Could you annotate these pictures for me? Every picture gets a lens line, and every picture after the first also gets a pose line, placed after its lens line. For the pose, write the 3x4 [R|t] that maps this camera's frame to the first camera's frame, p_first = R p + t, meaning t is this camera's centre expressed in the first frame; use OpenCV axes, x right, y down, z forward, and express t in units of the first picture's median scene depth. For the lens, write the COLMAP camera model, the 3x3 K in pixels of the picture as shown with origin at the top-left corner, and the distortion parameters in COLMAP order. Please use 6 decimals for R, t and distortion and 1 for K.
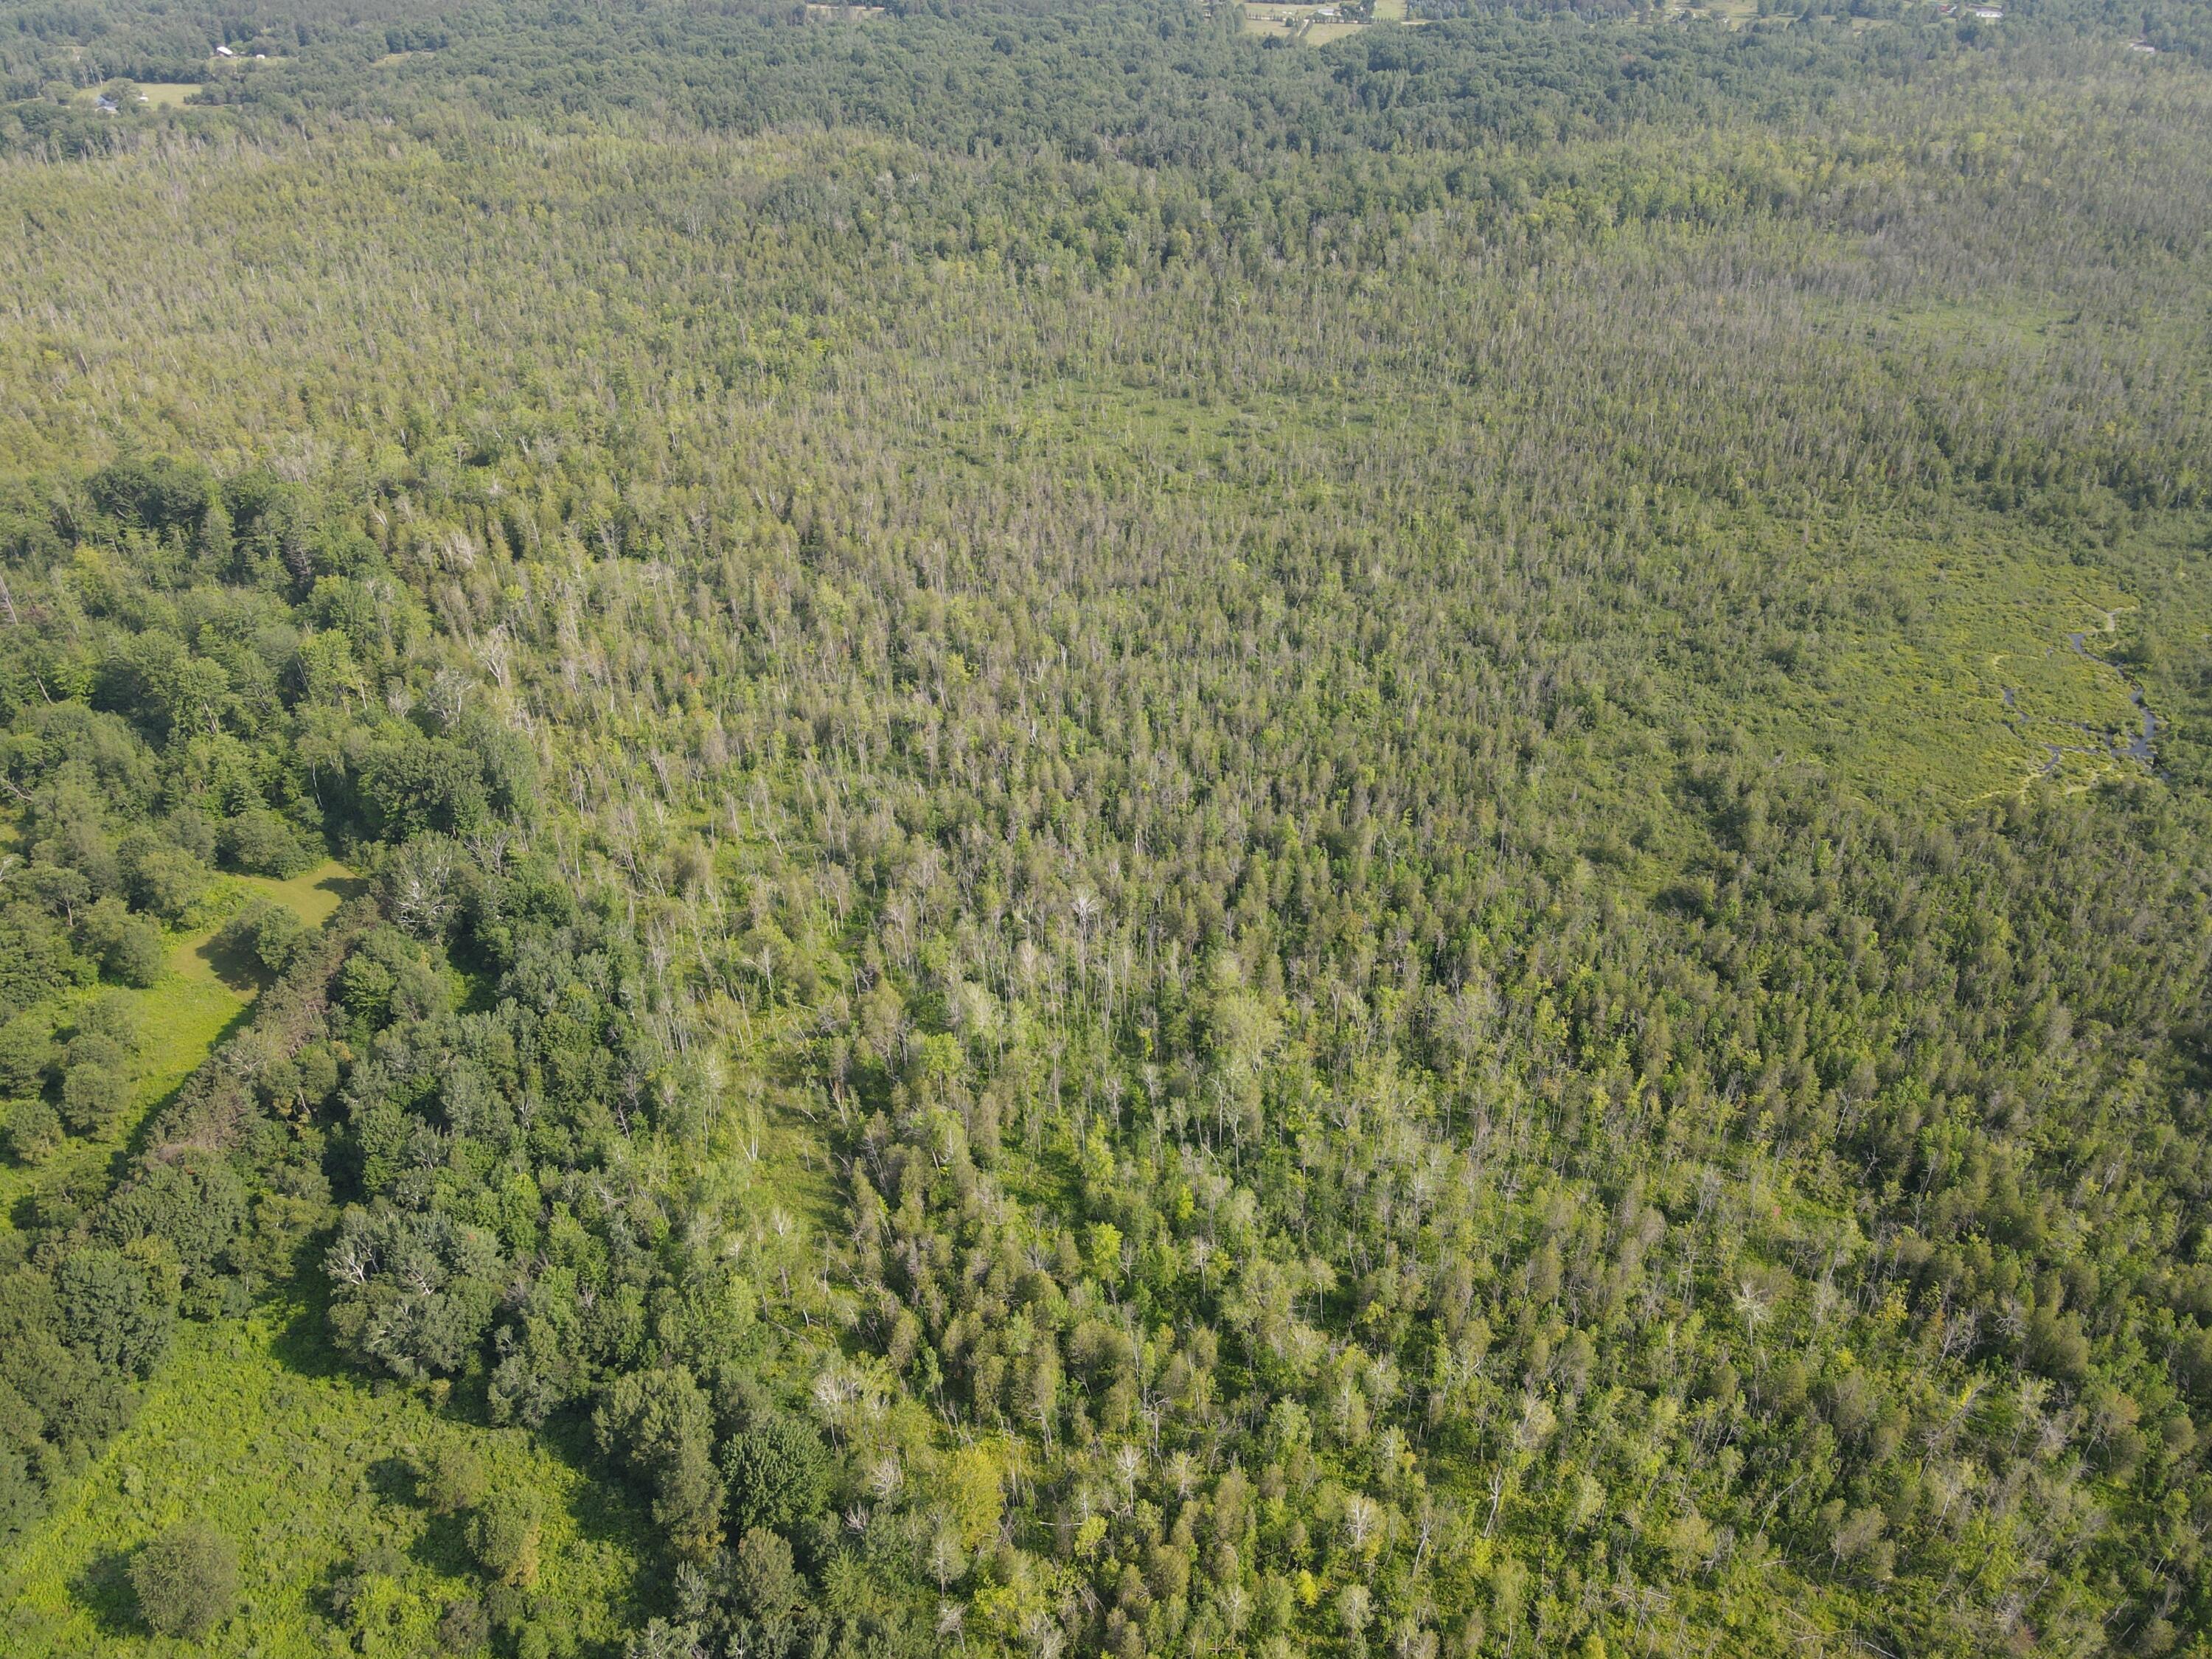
lens RADIAL K [[1622.6, 0, 1108.9], [0, 1622.6, 837.3], [0, 0, 1]] dist [0.012141, 0.006328]
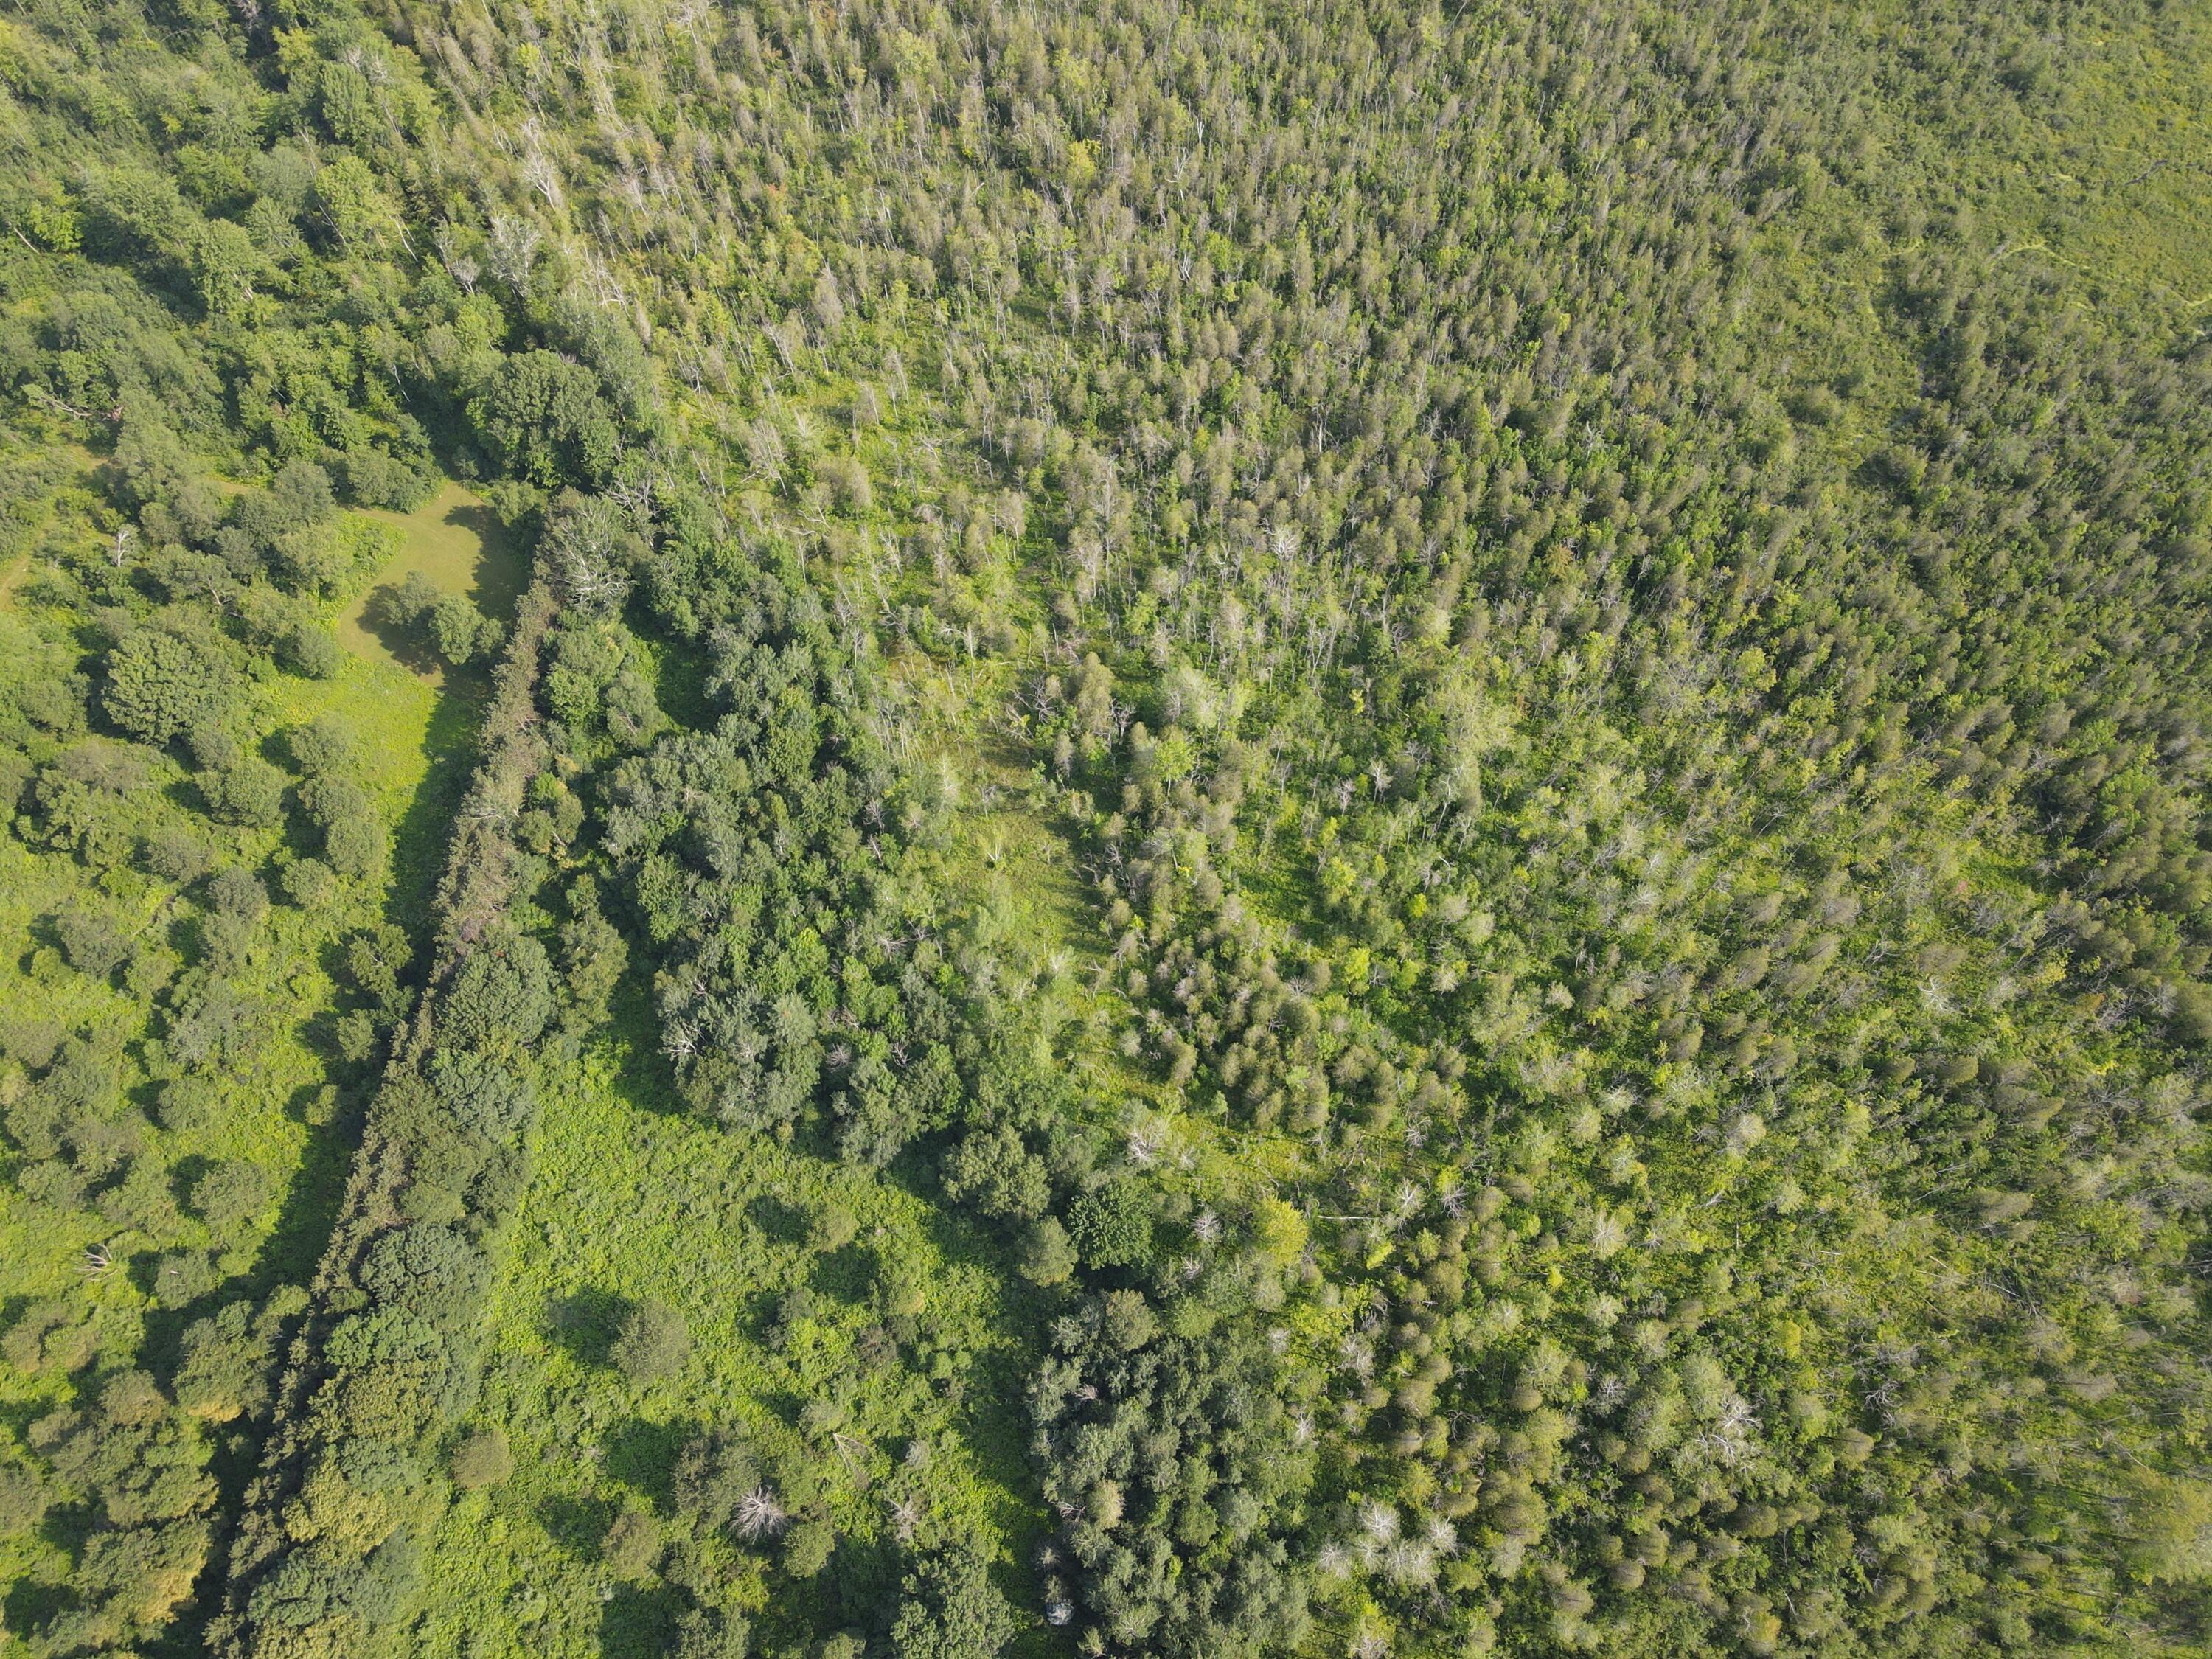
lens RADIAL K [[1622.6, 0, 1108.9], [0, 1622.6, 837.3], [0, 0, 1]] dist [0.012141, 0.006328]
pose [[0.998300, -0.053598, 0.022895, -0.154417], [0.033918, 0.853715, 0.519635, -0.324907], [-0.047397, -0.517975, 0.854082, 0.097381]]
